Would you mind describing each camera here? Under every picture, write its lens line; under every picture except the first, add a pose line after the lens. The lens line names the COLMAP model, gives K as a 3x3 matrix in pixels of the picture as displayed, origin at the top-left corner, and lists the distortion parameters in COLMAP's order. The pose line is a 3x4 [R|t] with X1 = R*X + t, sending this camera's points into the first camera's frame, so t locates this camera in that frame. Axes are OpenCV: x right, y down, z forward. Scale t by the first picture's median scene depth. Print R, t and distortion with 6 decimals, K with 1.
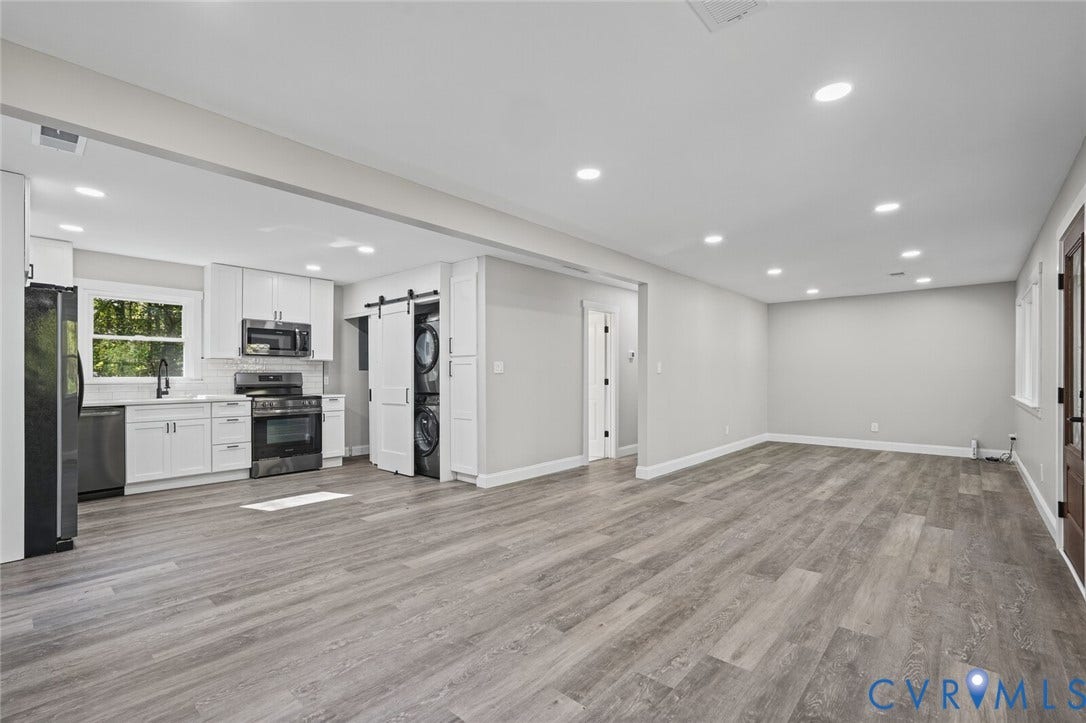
lens RADIAL K [[483.5, 0, 545.2], [0, 483.5, 374.9], [0, 0, 1]] dist [-0.001754, 0.000500]
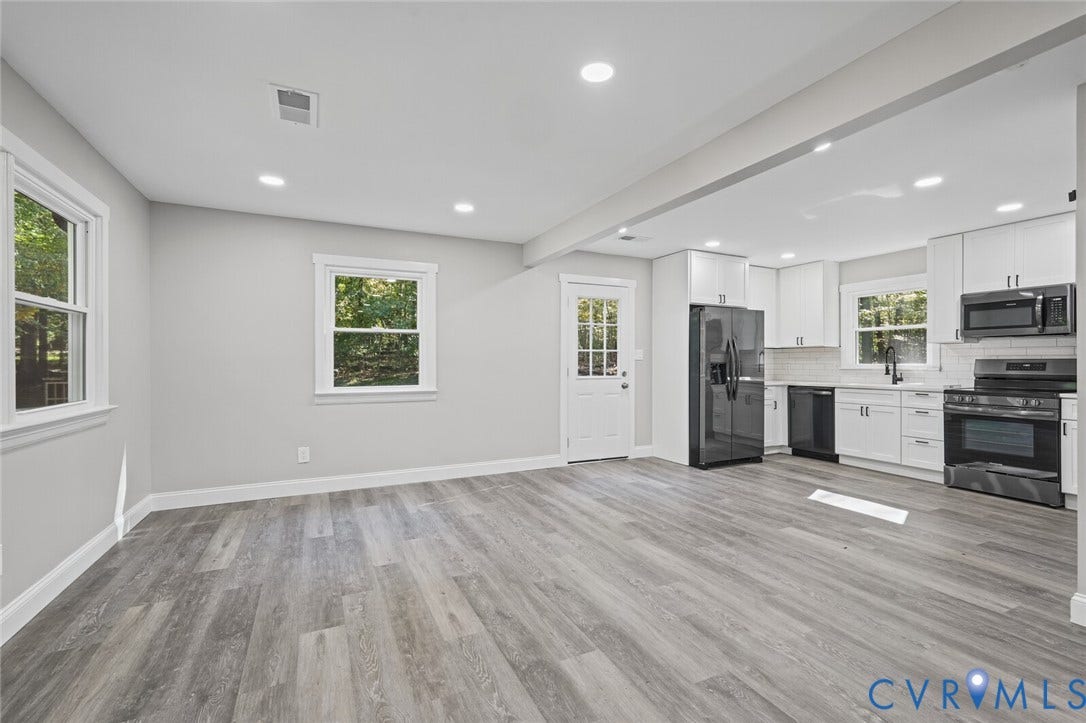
lens RADIAL K [[481.6, 0, 549.4], [0, 481.6, 359.9], [0, 0, 1]] dist [-0.004814, 0.000201]
pose [[-0.377814, -0.004308, -0.925872, 0.443179], [0.002099, 0.999983, -0.005509, -0.000543], [0.925879, -0.004025, -0.377798, 0.702353]]
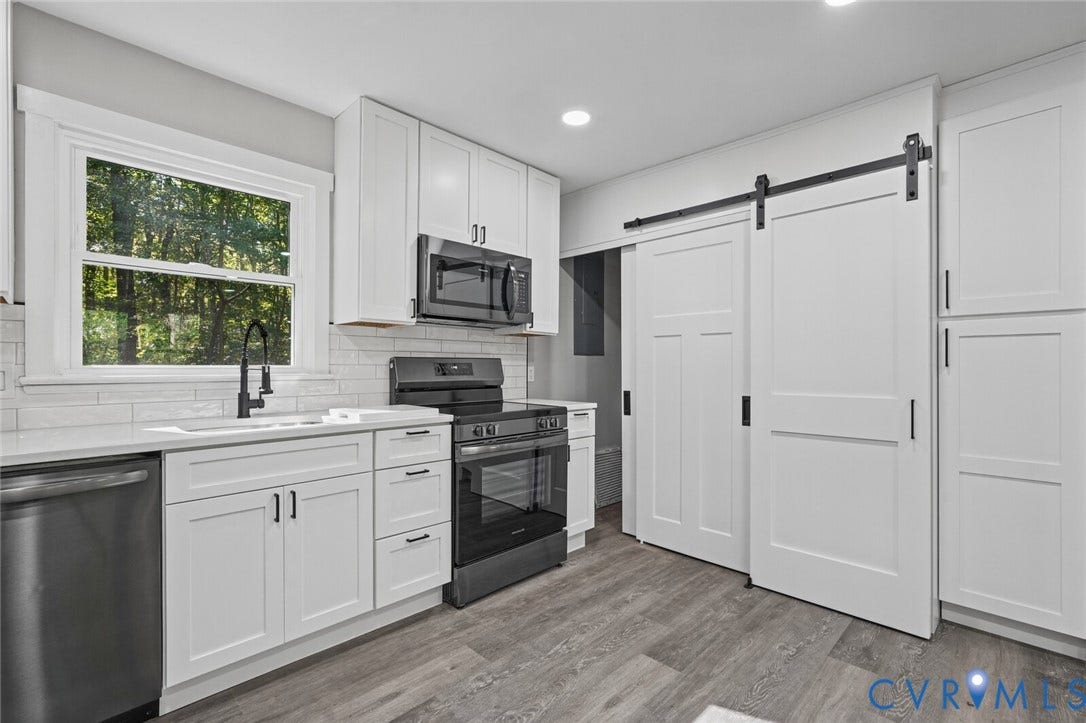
lens RADIAL K [[487.1, 0, 549.4], [0, 487.1, 366.1], [0, 0, 1]] dist [-0.001001, 0.000276]
pose [[0.998705, 0.004610, -0.050661, -0.520315], [-0.004491, 0.999987, 0.002460, 0.002799], [0.050672, -0.002229, 0.998713, 0.602175]]
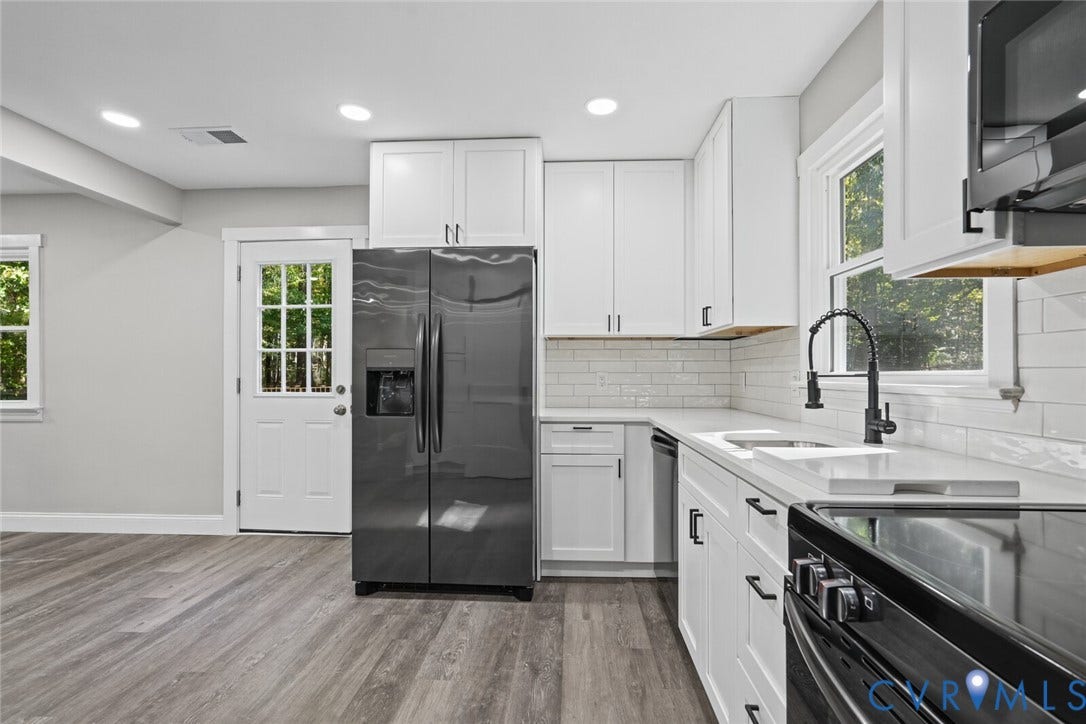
lens RADIAL K [[483.5, 0, 545.2], [0, 483.5, 375.4], [0, 0, 1]] dist [-0.001754, 0.000500]
pose [[-0.785065, 0.001792, -0.619410, -0.459127], [0.000894, 0.999998, 0.001760, 0.006555], [0.619412, 0.000828, -0.785065, 1.109407]]
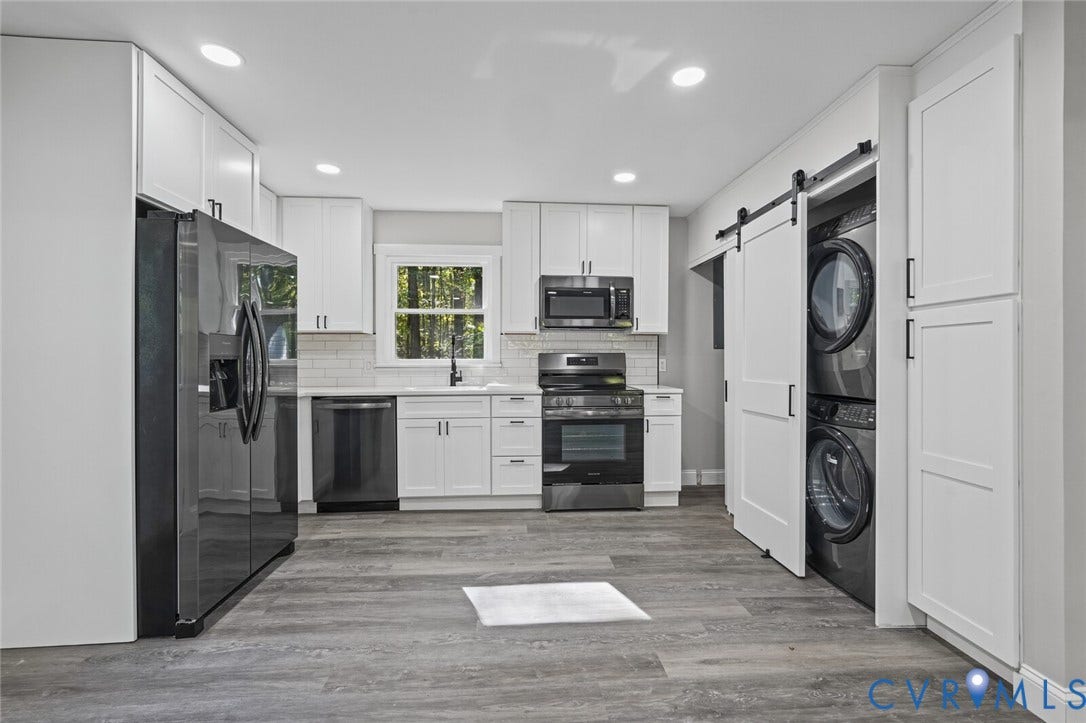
lens RADIAL K [[484.2, 0, 546.5], [0, 484.2, 359.5], [0, 0, 1]] dist [-0.001826, 0.001021]
pose [[0.713560, 0.003575, -0.700585, -0.136898], [0.001393, 0.999978, 0.006521, 0.000141], [0.700592, -0.005629, 0.713540, 0.543353]]
